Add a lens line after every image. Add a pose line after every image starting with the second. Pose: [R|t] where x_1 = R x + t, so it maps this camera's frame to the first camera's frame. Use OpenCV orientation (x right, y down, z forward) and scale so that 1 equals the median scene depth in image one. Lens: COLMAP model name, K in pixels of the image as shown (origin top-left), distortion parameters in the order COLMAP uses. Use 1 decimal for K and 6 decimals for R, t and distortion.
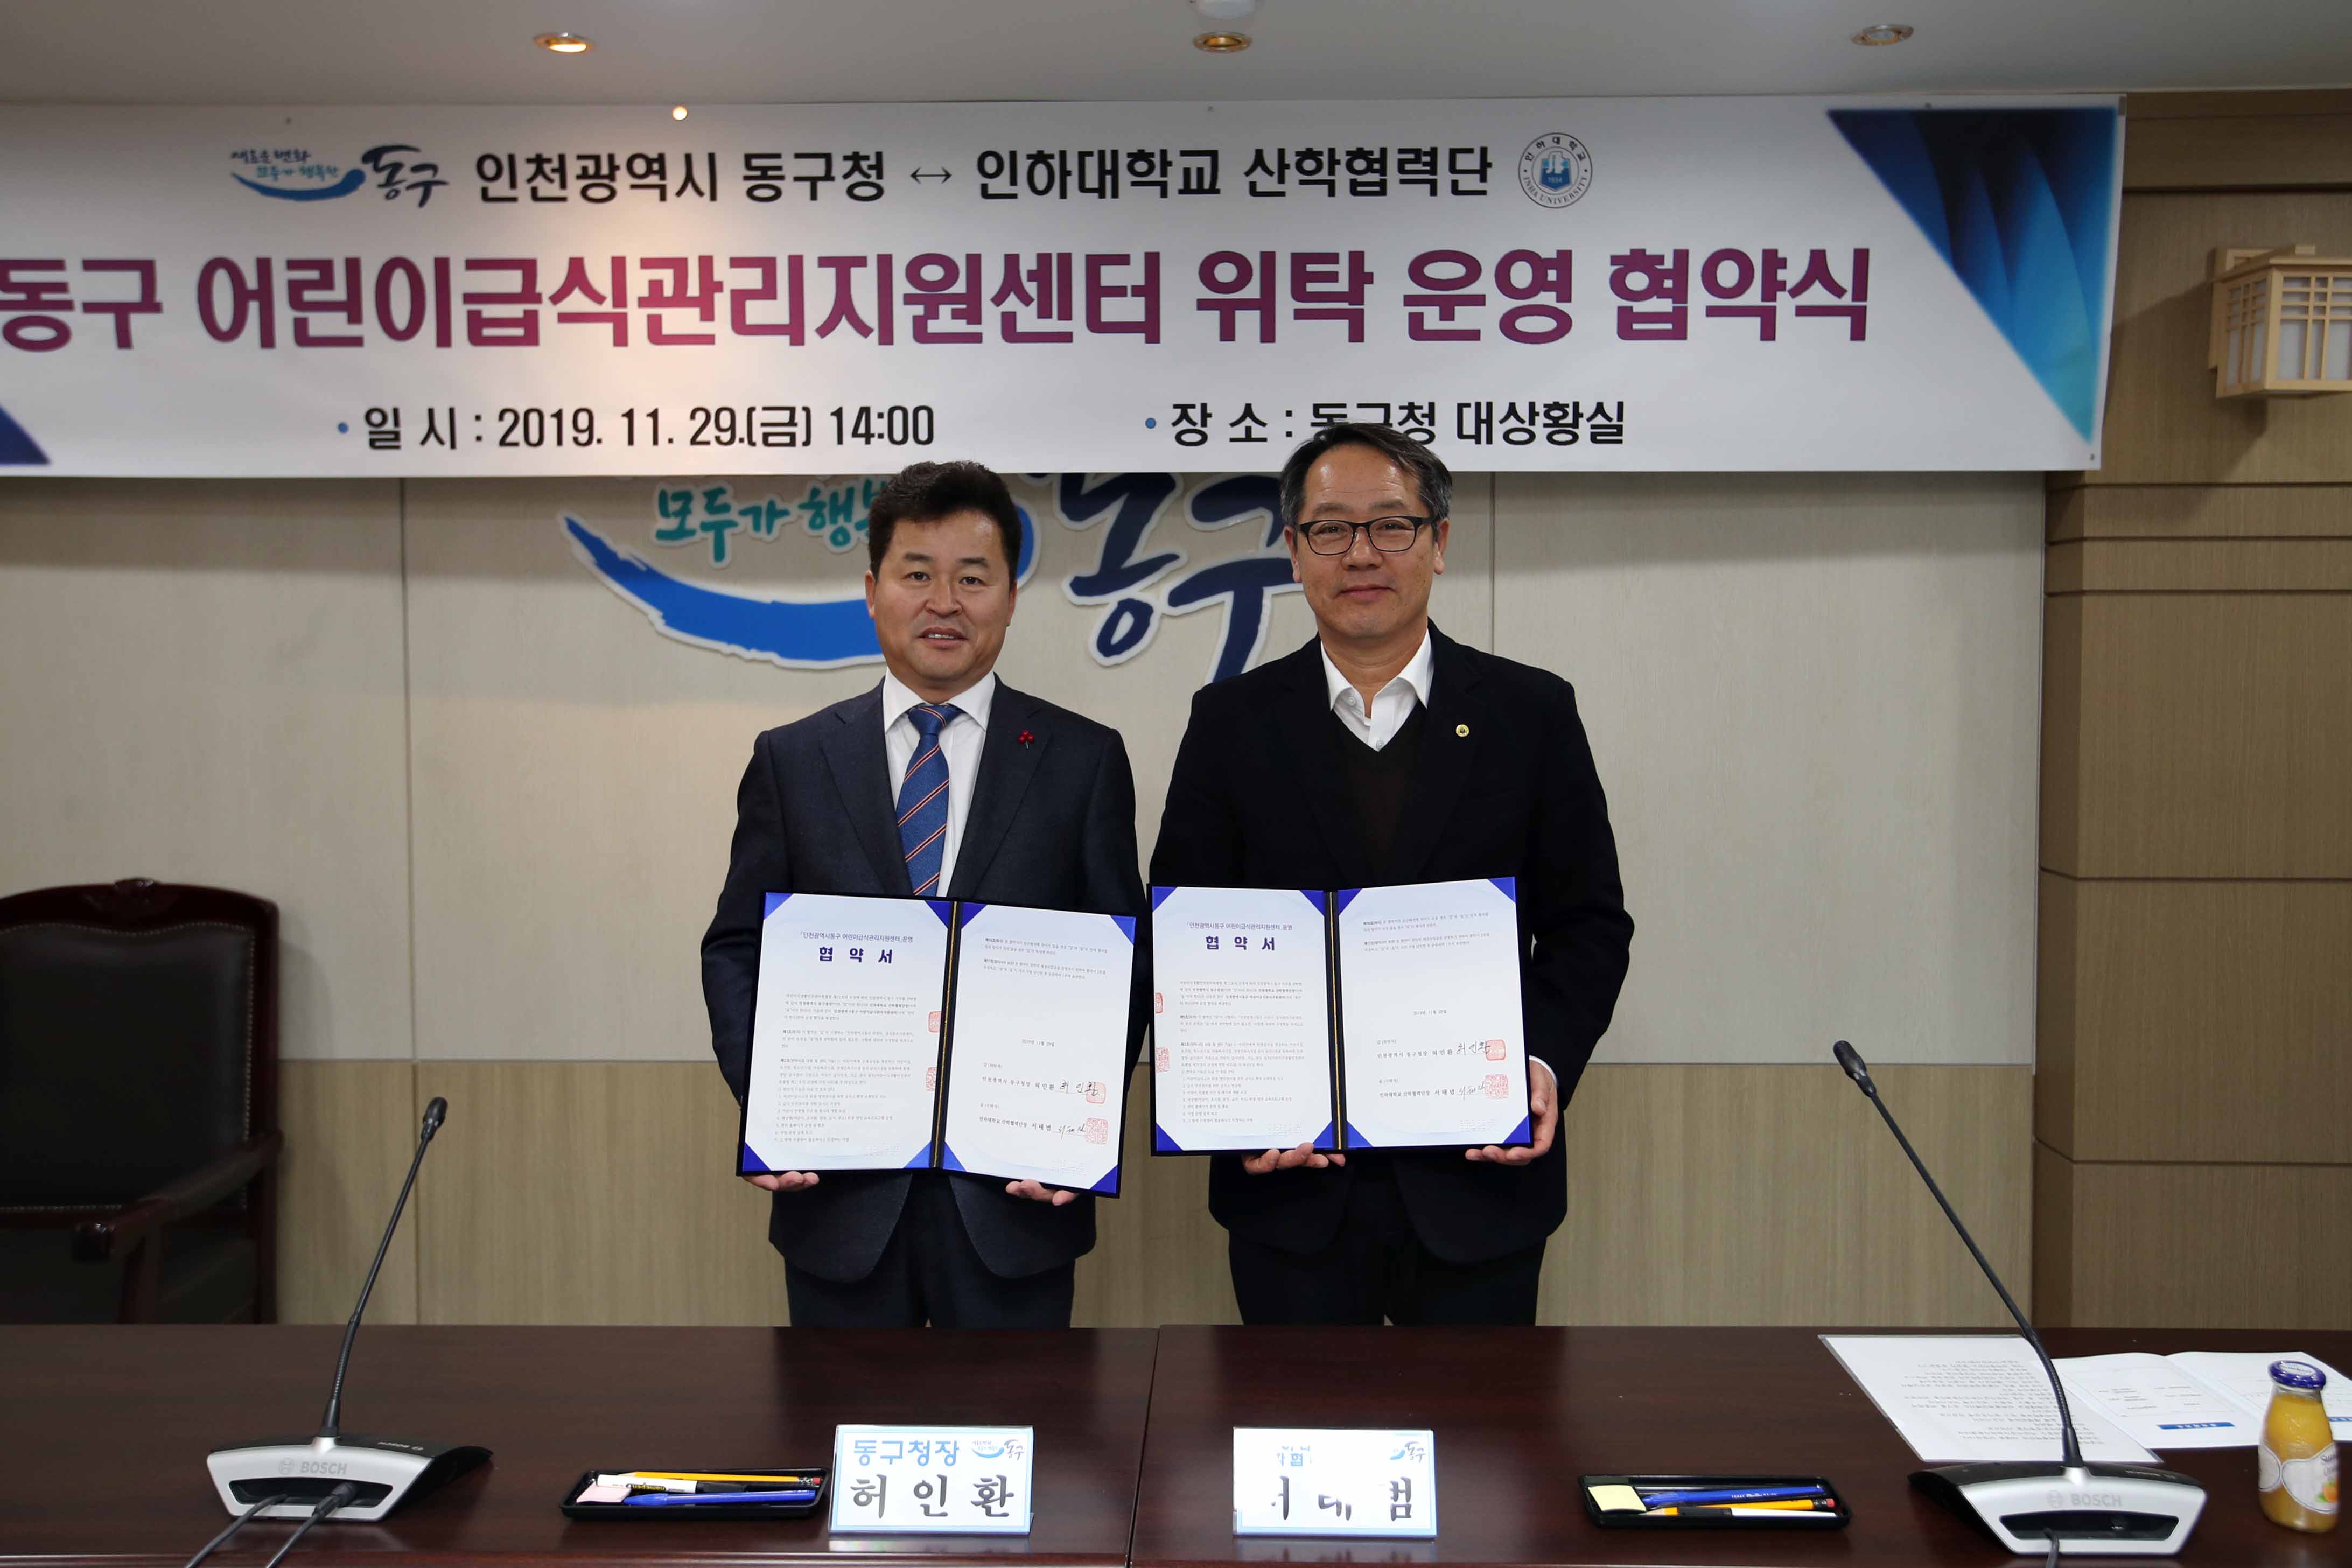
lens RADIAL K [[1884.9, 0, 1201.9], [0, 1884.9, 733.7], [0, 0, 1]] dist [-0.011470, 0.055869]
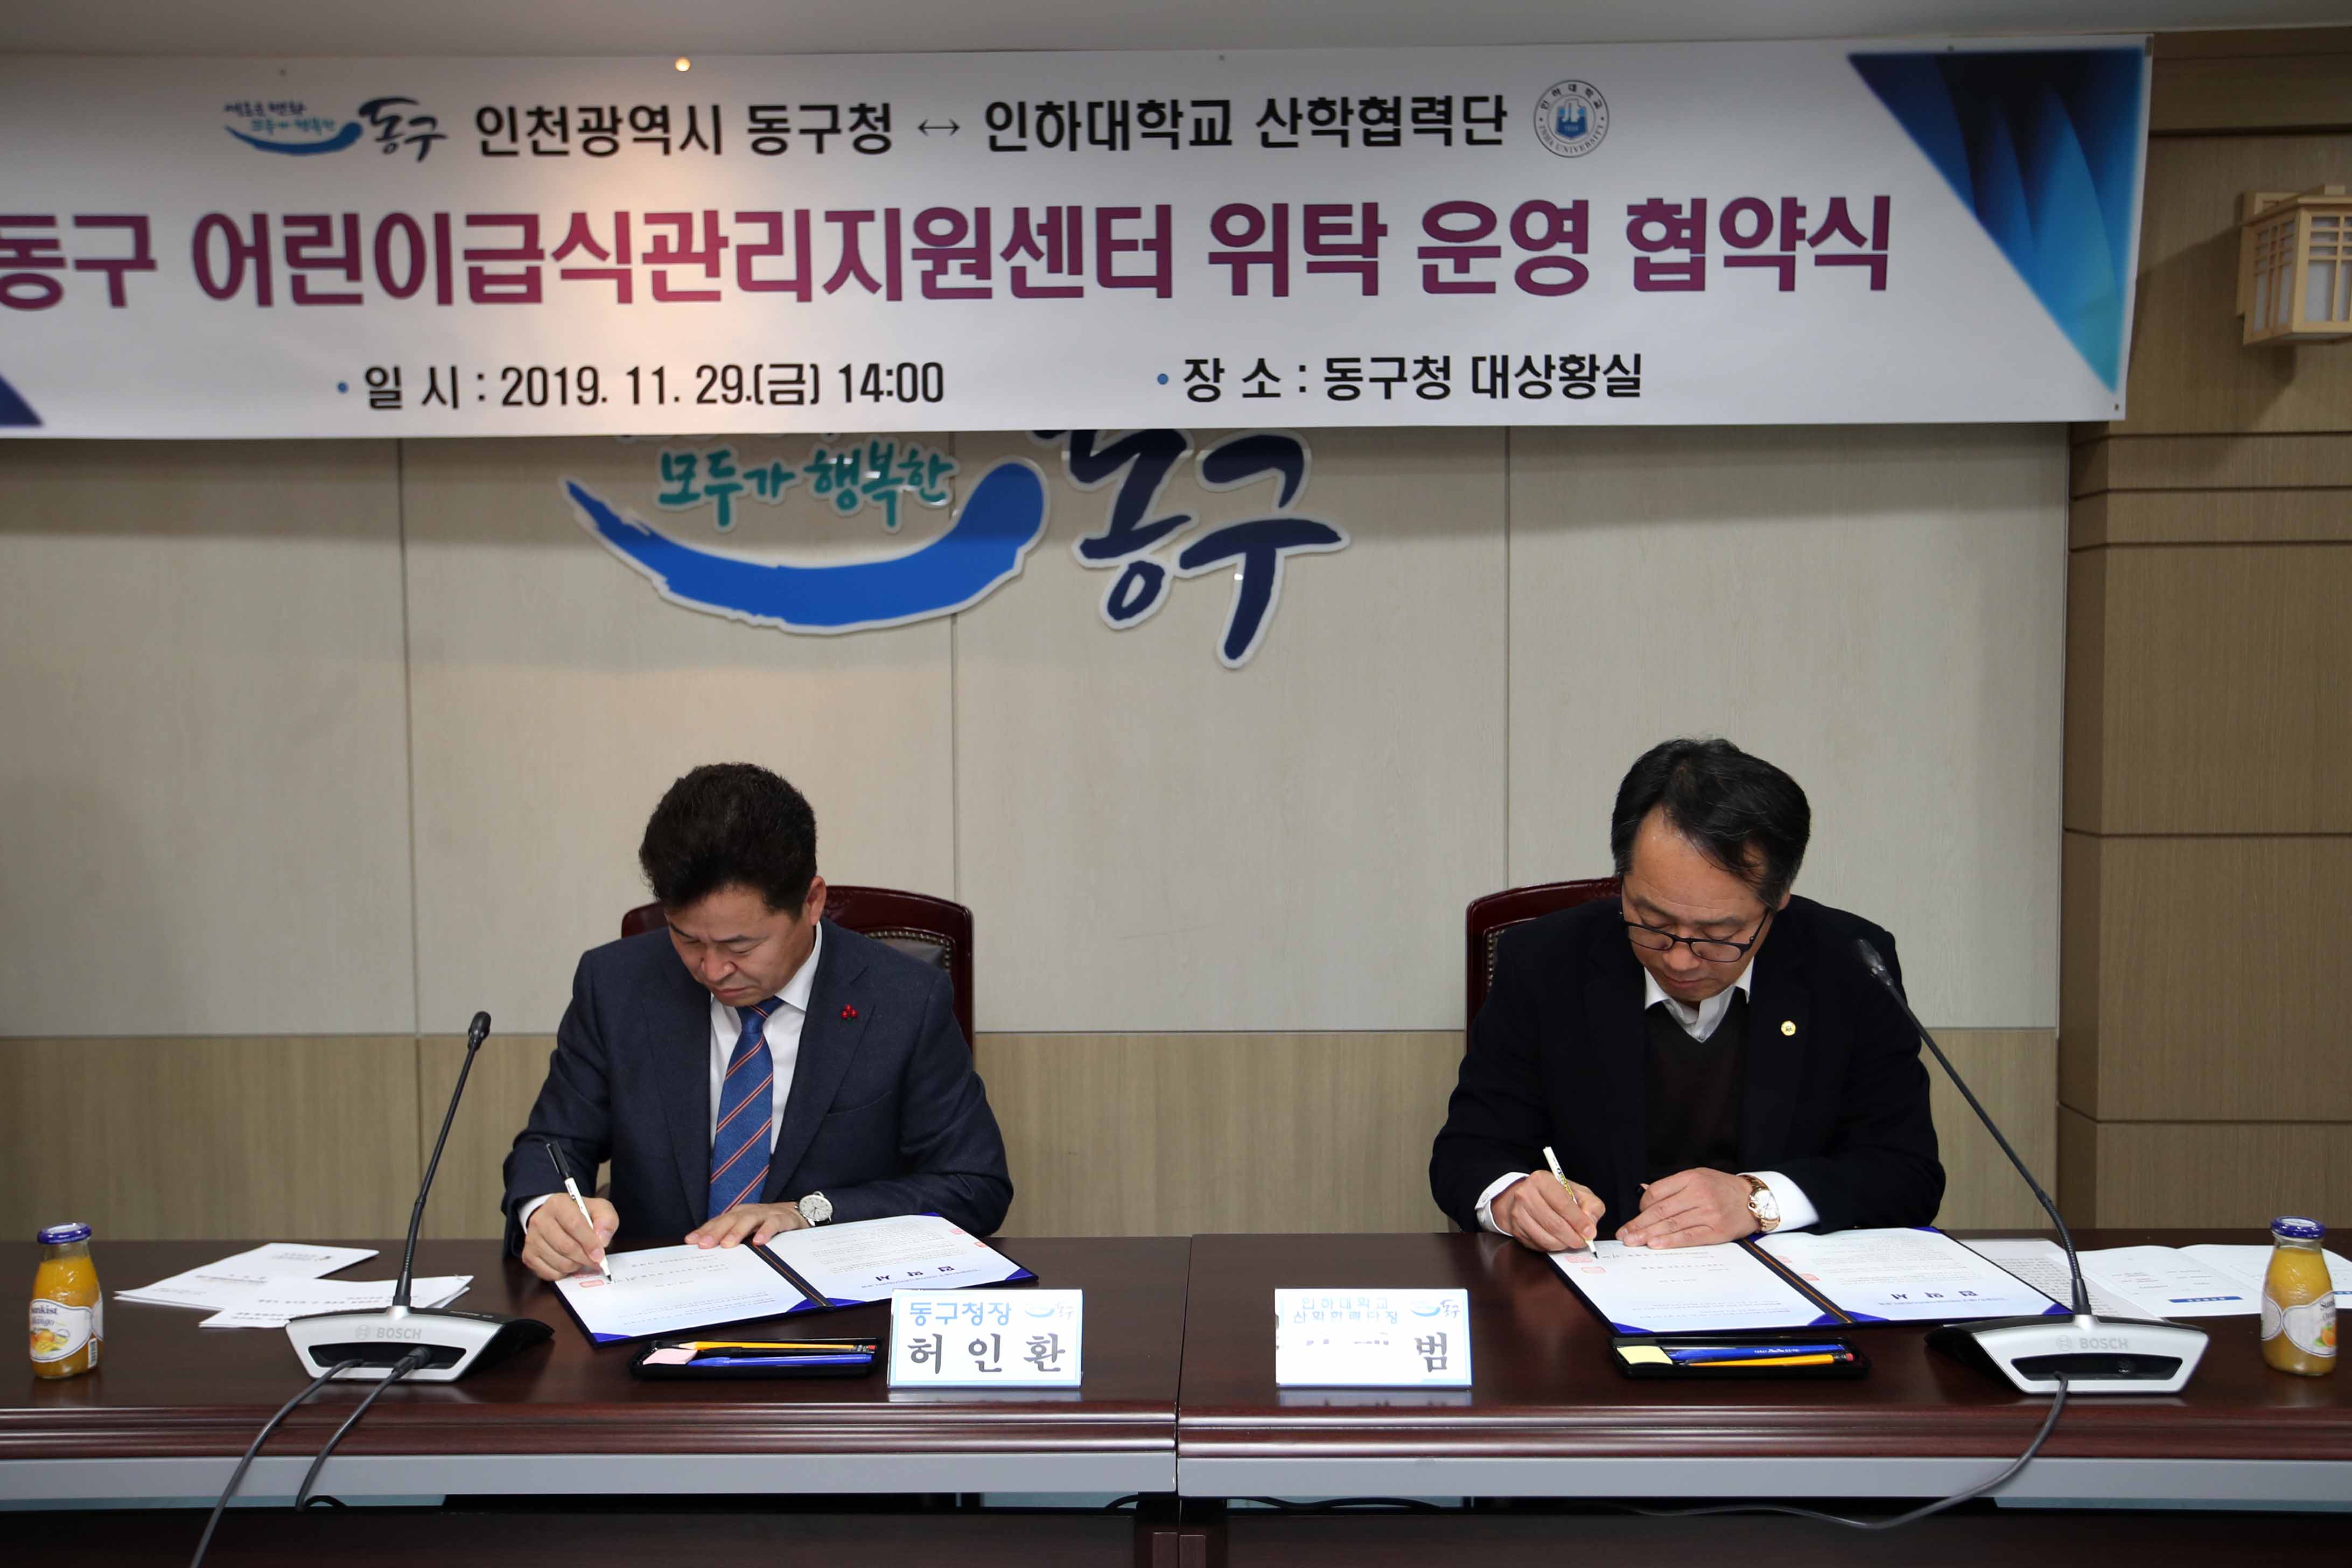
lens RADIAL K [[2029.8, 0, 1182.4], [0, 2029.8, 830.2], [0, 0, 1]] dist [0.000600, 0.068525]
pose [[0.999980, -0.005863, 0.002538, -0.020991], [0.005835, 0.999922, 0.011014, 0.060601], [-0.002602, -0.010999, 0.999936, -0.068764]]
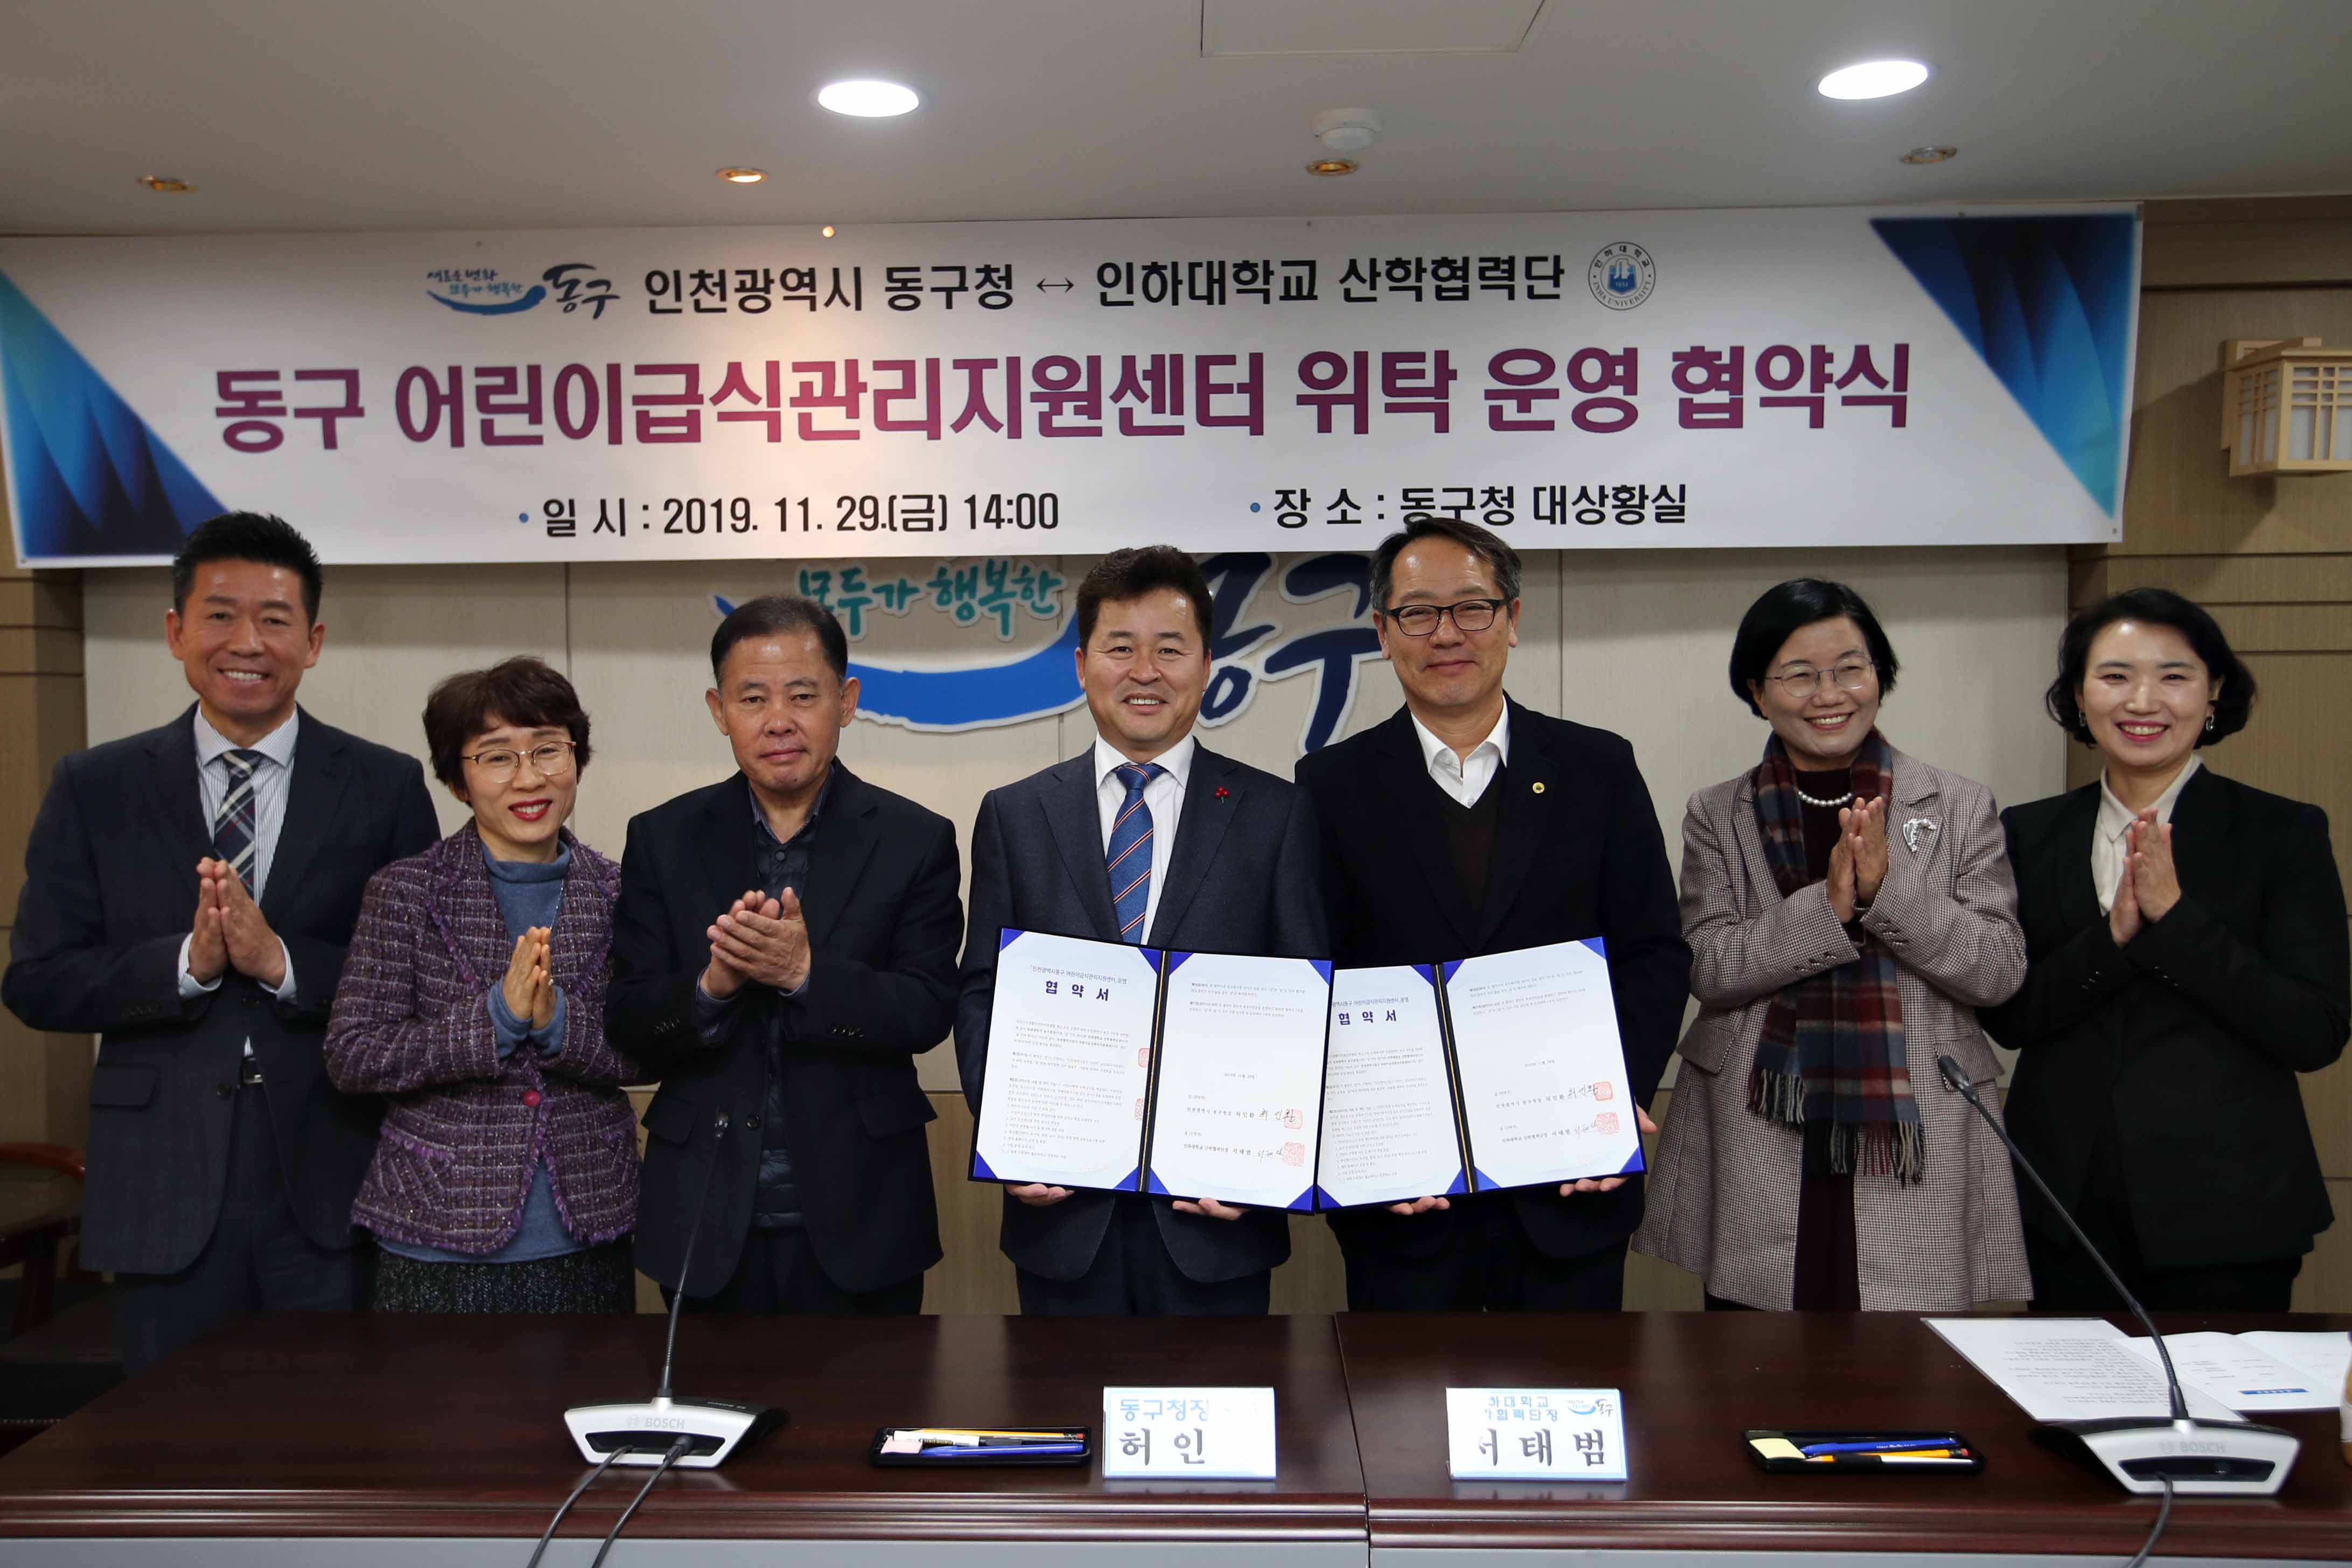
lens RADIAL K [[1870.8, 0, 1100.7], [0, 1870.8, 765.6], [0, 0, 1]] dist [-0.018344, 0.059430]
pose [[0.999908, -0.006525, -0.011881, -0.105714], [0.006387, 0.999913, -0.011568, -0.001794], [0.011956, 0.011491, 0.999863, -0.092740]]
